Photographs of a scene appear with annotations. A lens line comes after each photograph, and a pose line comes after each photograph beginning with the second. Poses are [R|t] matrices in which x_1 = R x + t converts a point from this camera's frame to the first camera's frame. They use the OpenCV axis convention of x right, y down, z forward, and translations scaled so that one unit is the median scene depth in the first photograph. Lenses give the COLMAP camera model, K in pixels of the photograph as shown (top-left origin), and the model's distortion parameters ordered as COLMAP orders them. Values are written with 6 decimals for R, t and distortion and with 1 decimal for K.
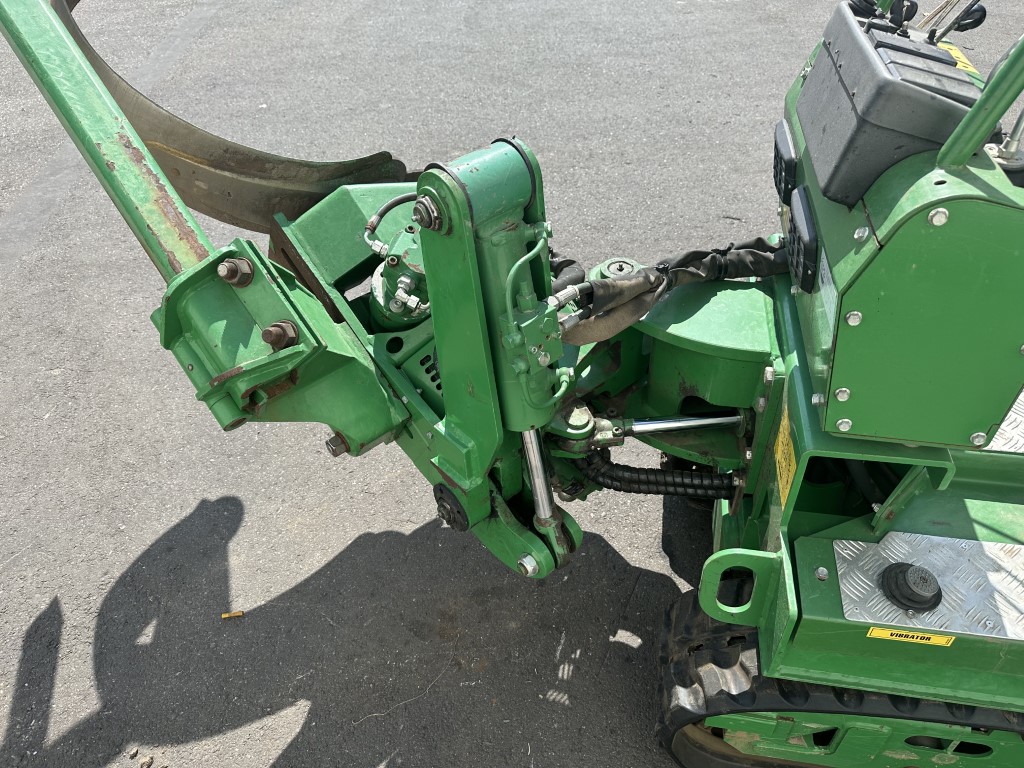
lens RADIAL K [[714.1, 0, 512.0], [0, 714.1, 384.0], [0, 0, 1]] dist [0.083910, -0.131316]
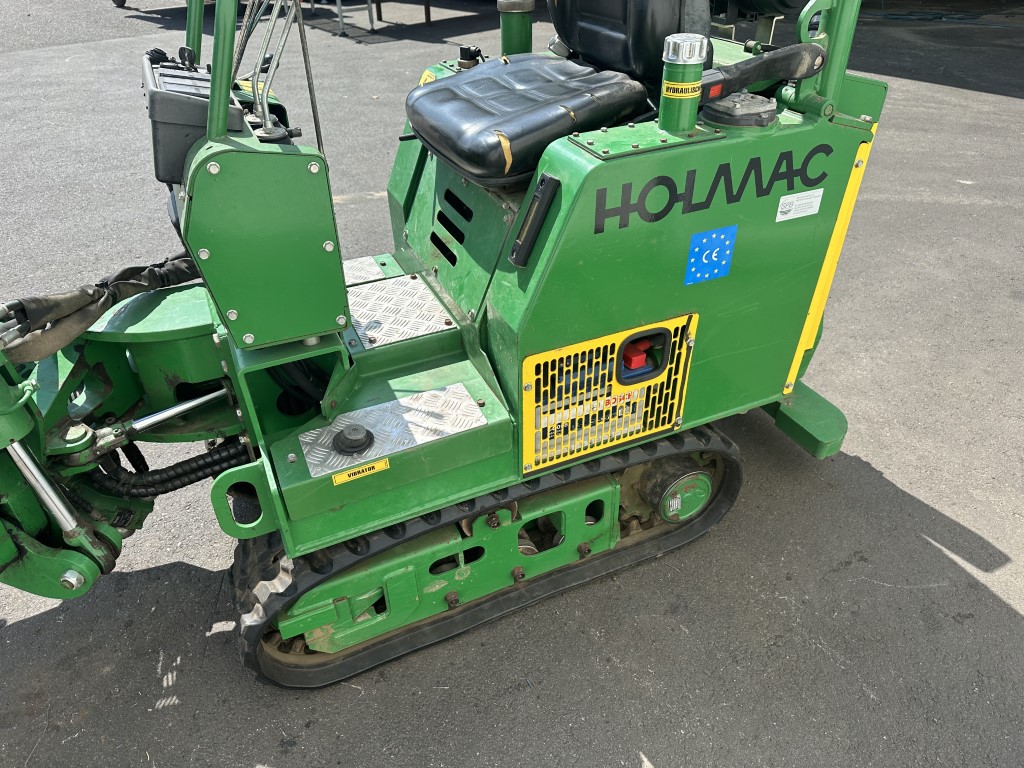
lens RADIAL K [[717.2, 0, 512.0], [0, 717.2, 384.0], [0, 0, 1]] dist [0.016447, -0.029954]
pose [[0.820331, -0.307462, 0.482207, 0.134695], [0.368252, 0.929102, -0.034063, 0.262862], [-0.437546, 0.205517, 0.875395, -0.277184]]
